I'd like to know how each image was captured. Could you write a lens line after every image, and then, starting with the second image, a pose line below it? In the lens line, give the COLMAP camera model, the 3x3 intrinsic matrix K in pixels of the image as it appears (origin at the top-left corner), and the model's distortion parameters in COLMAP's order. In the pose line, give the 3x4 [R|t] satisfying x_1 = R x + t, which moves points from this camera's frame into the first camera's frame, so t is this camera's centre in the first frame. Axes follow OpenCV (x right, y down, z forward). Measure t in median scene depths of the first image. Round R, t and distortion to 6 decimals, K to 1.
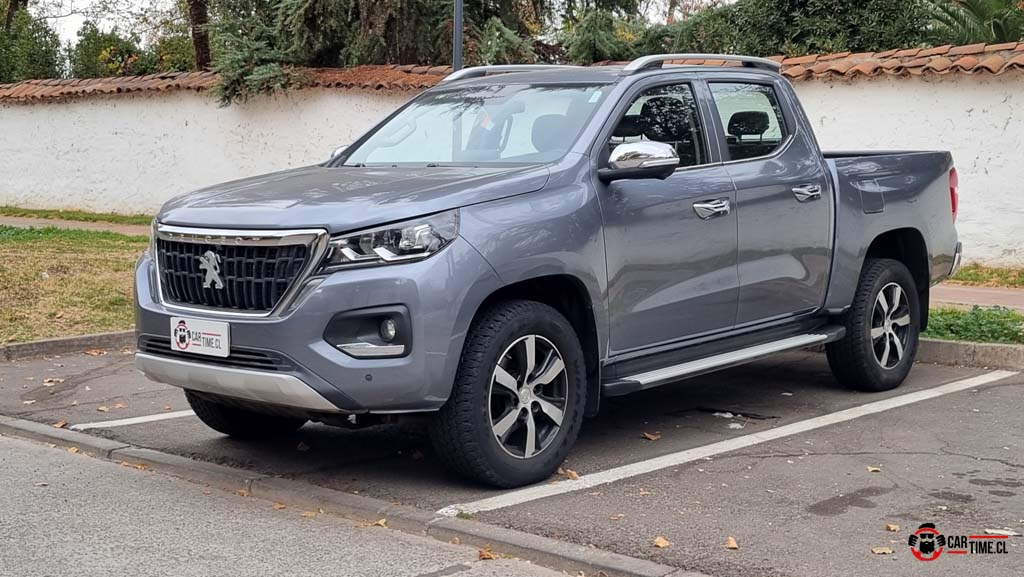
lens RADIAL K [[1324.1, 0, 508.1], [0, 1324.1, 278.1], [0, 0, 1]] dist [0.034705, 0.000000]
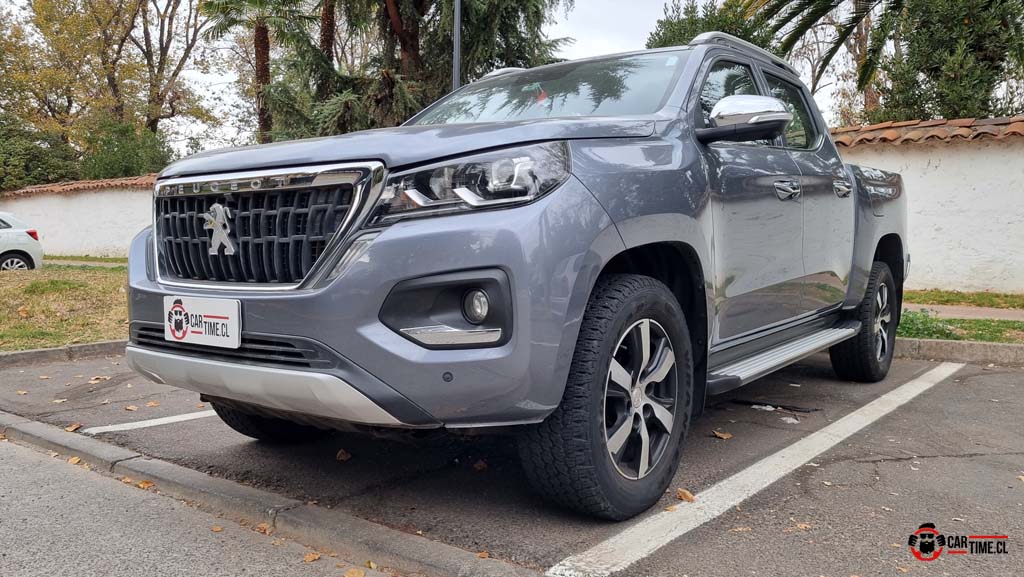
lens RADIAL K [[773.1, 0, 517.1], [0, 773.1, 295.0], [0, 0, 1]] dist [0.027705, -0.005296]
pose [[0.996954, -0.000557, 0.077985, -0.092537], [0.002196, 0.999778, -0.020936, 0.038466], [-0.077956, 0.021043, 0.996735, 0.555529]]
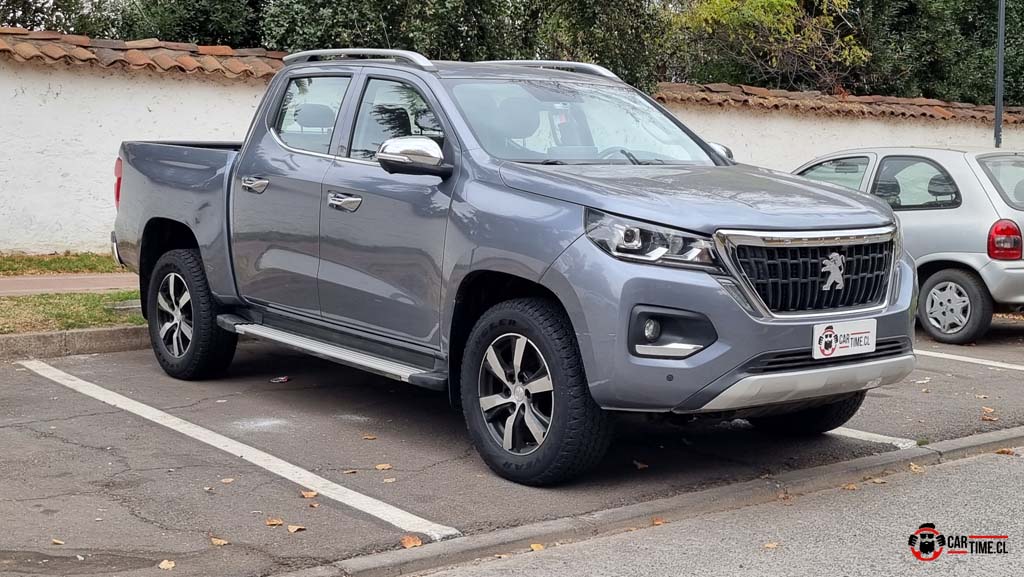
lens RADIAL K [[1324.1, 0, 509.6], [0, 1324.1, 294.7], [0, 0, 1]] dist [0.034705, 0.000000]
pose [[0.204689, -0.095515, 0.974156, -1.229668], [0.066580, 0.994281, 0.083498, -0.087050], [-0.976560, 0.047768, 0.209877, 1.015873]]
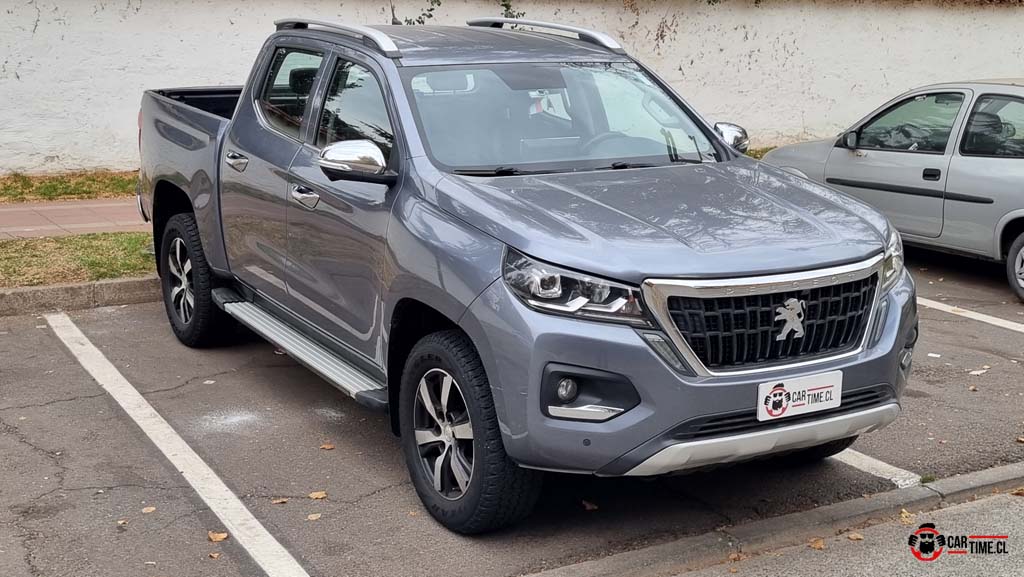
lens RADIAL K [[1324.1, 0, 495.2], [0, 1324.1, 280.5], [0, 0, 1]] dist [0.034705, 0.000000]
pose [[0.341116, -0.182468, 0.922142, -1.083271], [0.065109, 0.983210, 0.170467, -0.191597], [-0.937764, 0.001891, 0.347269, 0.866809]]
